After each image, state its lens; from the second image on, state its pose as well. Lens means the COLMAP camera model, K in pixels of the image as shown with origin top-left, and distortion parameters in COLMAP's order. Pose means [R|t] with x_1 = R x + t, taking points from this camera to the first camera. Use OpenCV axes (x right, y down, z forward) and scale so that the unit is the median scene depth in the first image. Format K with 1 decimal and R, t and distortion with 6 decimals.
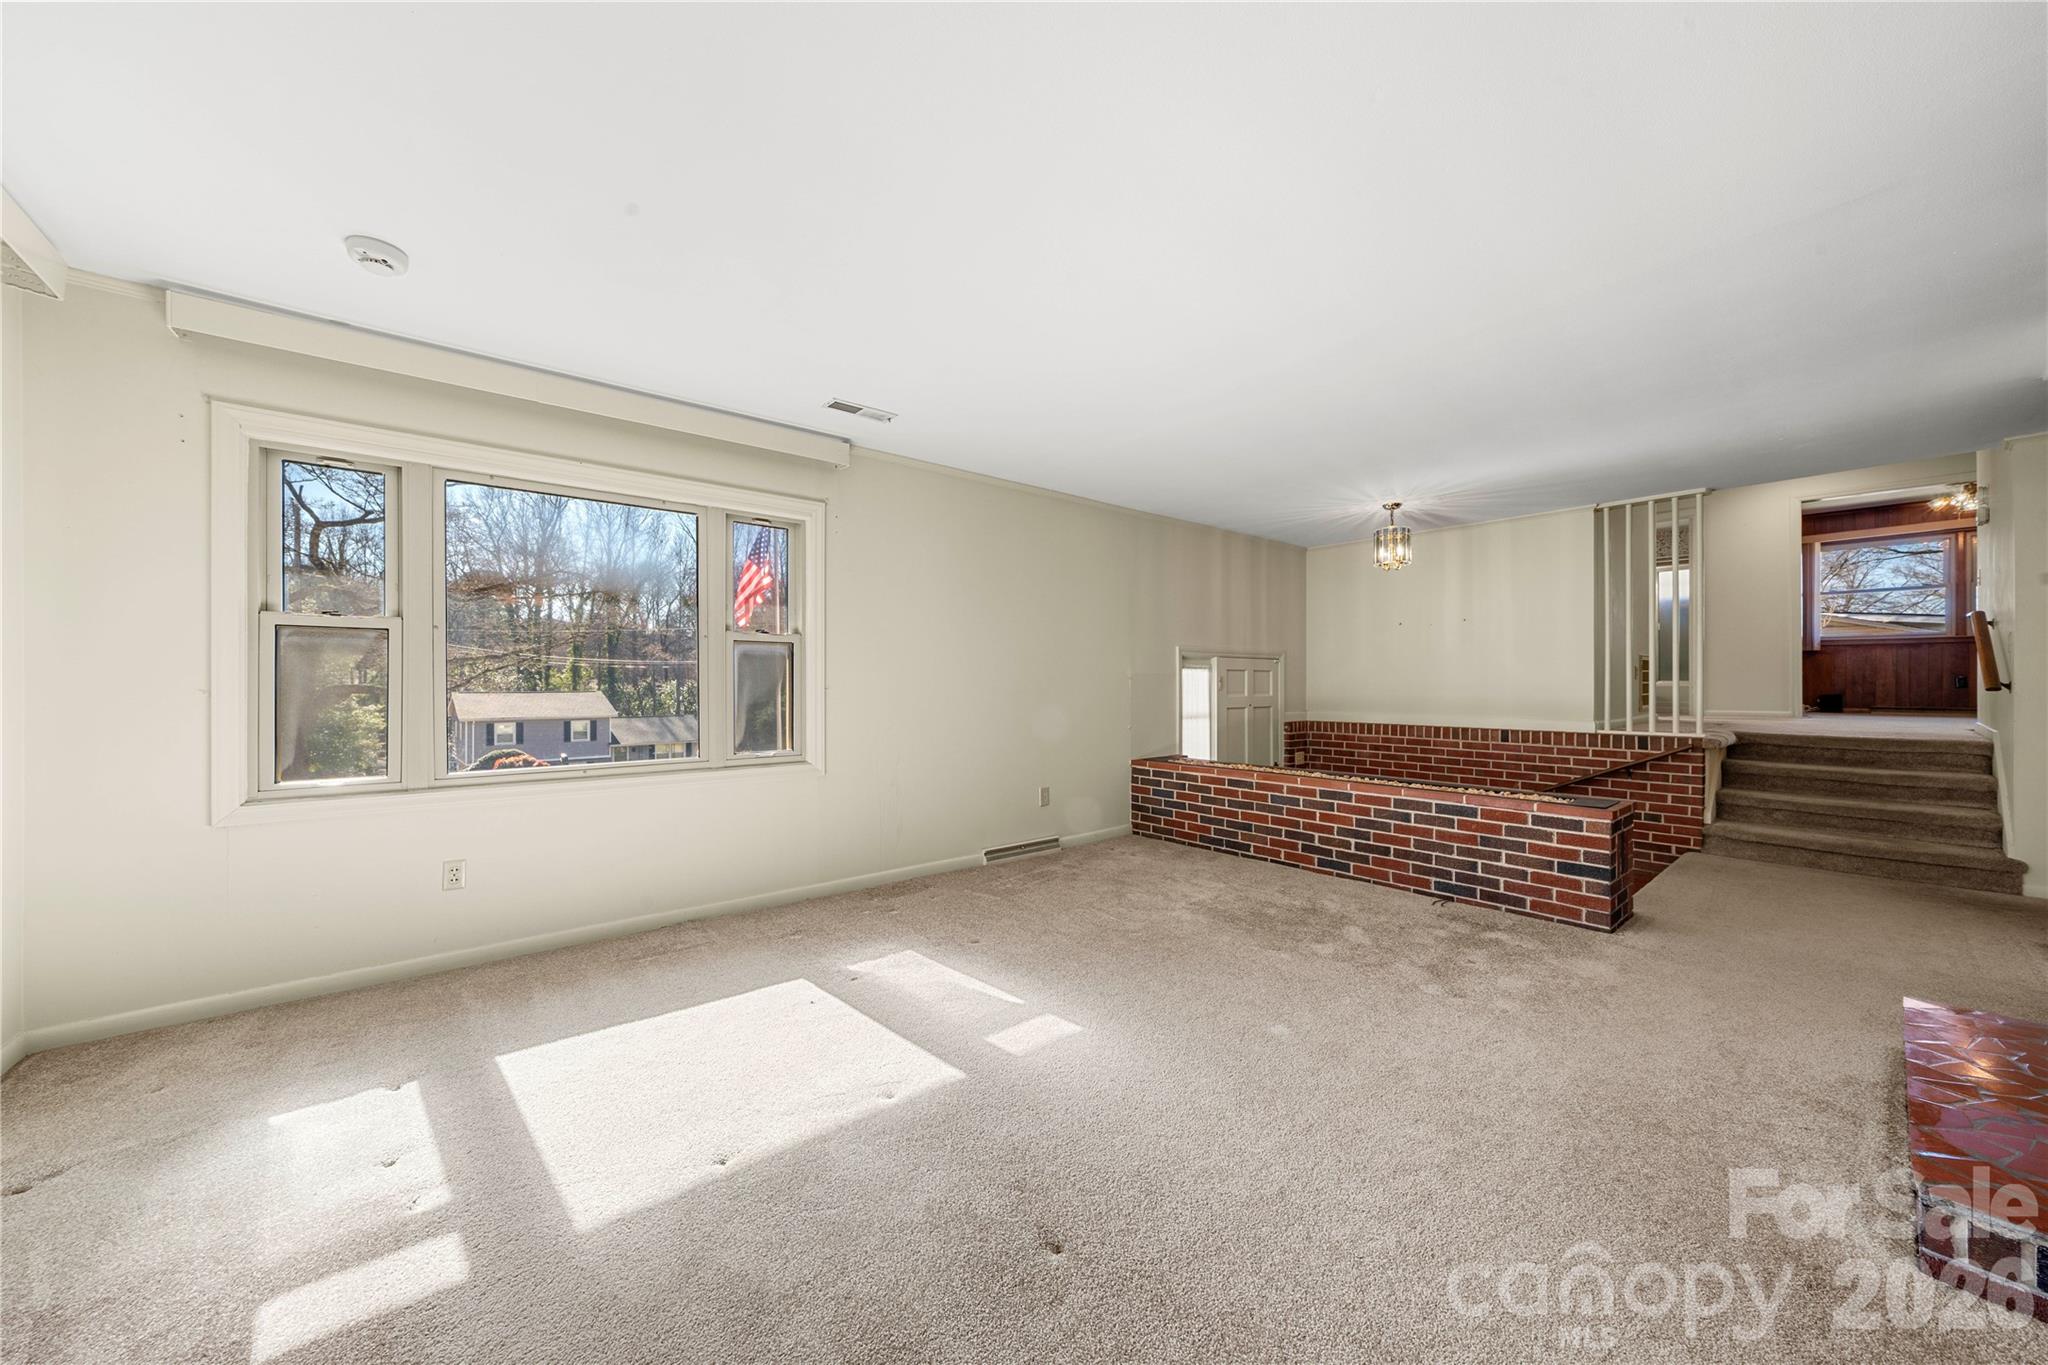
lens RADIAL K [[712.3, 0, 1035.9], [0, 712.3, 676.1], [0, 0, 1]] dist [-0.008450, 0.000938]
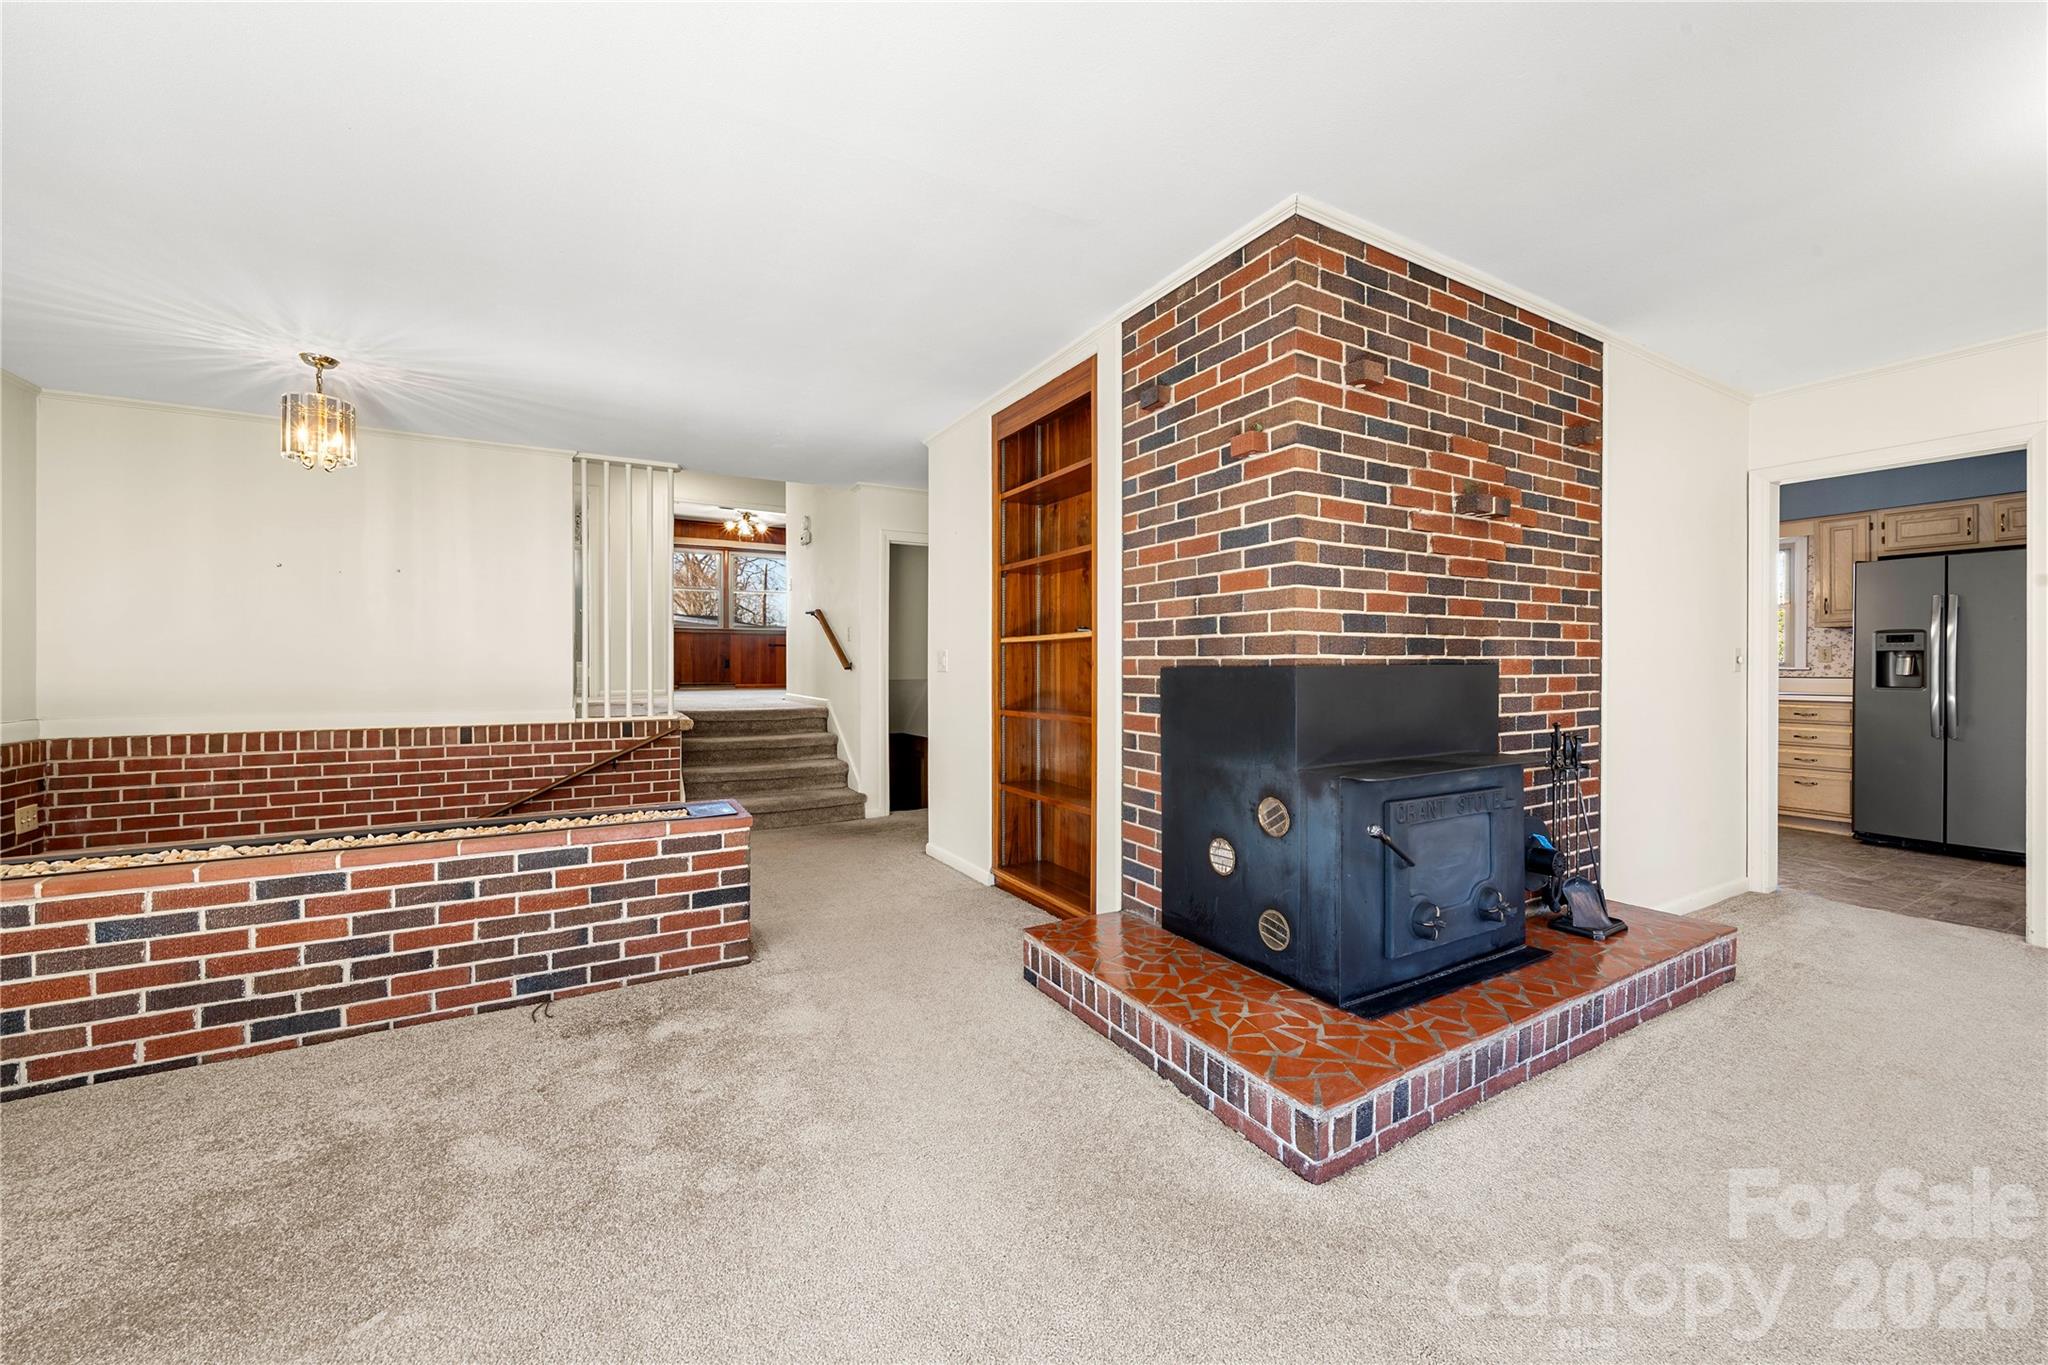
lens RADIAL K [[758.5, 0, 1015.4], [0, 758.5, 671.8], [0, 0, 1]] dist [-0.002973, -0.001435]
pose [[0.182267, -0.007399, 0.983221, -0.010216], [-0.013018, 0.999866, 0.009938, 0.003903], [-0.983163, -0.014611, 0.182146, 0.375364]]
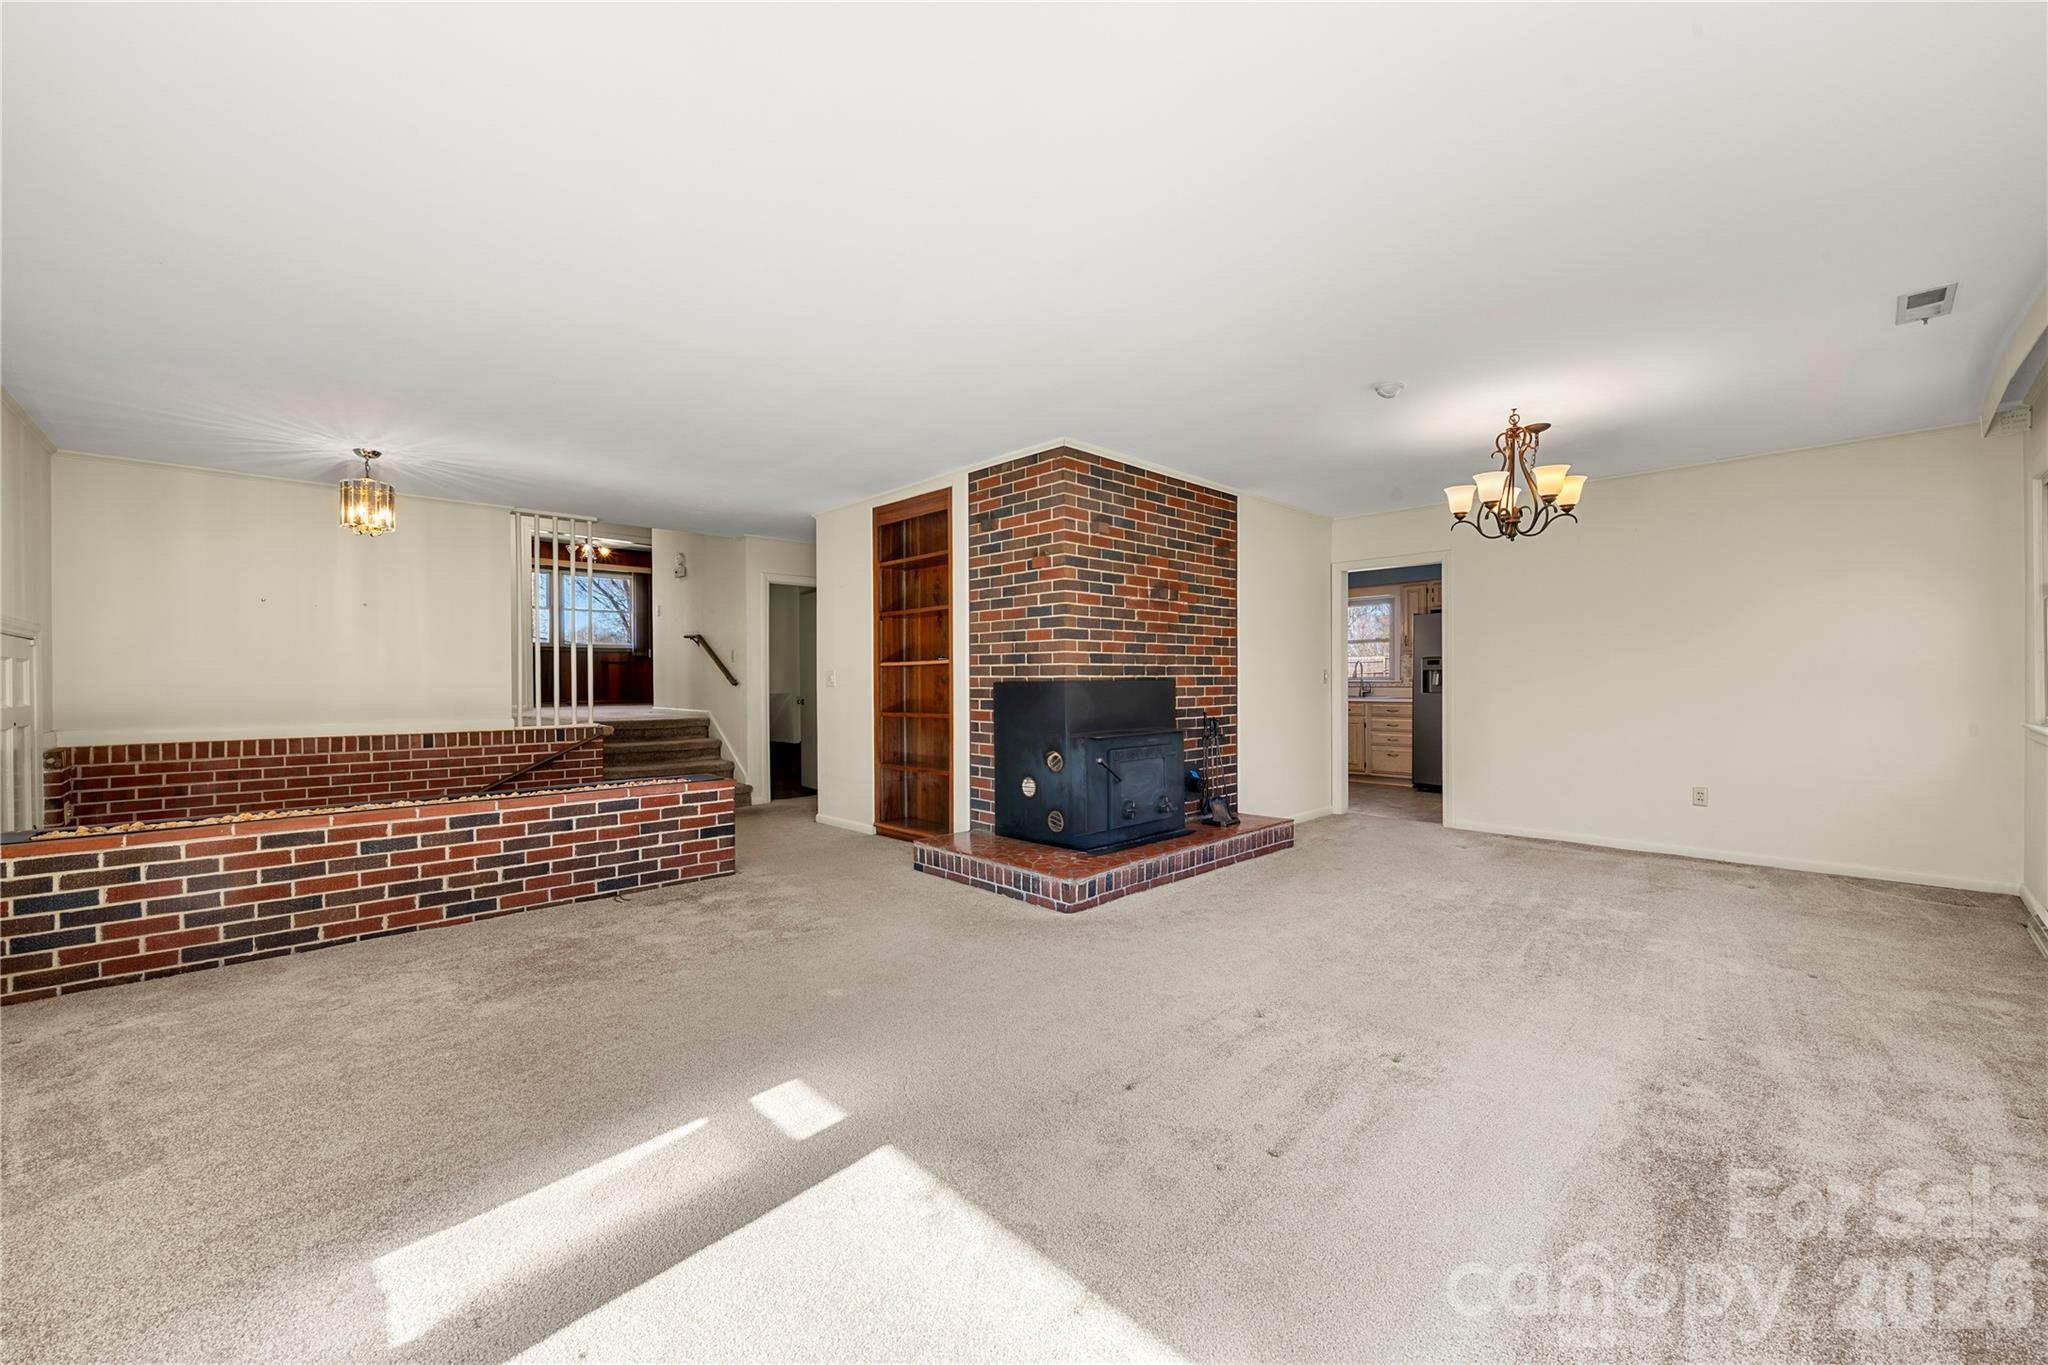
lens RADIAL K [[775.6, 0, 1011.8], [0, 775.6, 682.8], [0, 0, 1]] dist [0.000695, 0.000330]
pose [[-0.060018, -0.001468, 0.998196, -0.455843], [-0.009140, 0.999958, 0.000921, 0.004359], [-0.998155, -0.009068, -0.060029, 0.410676]]
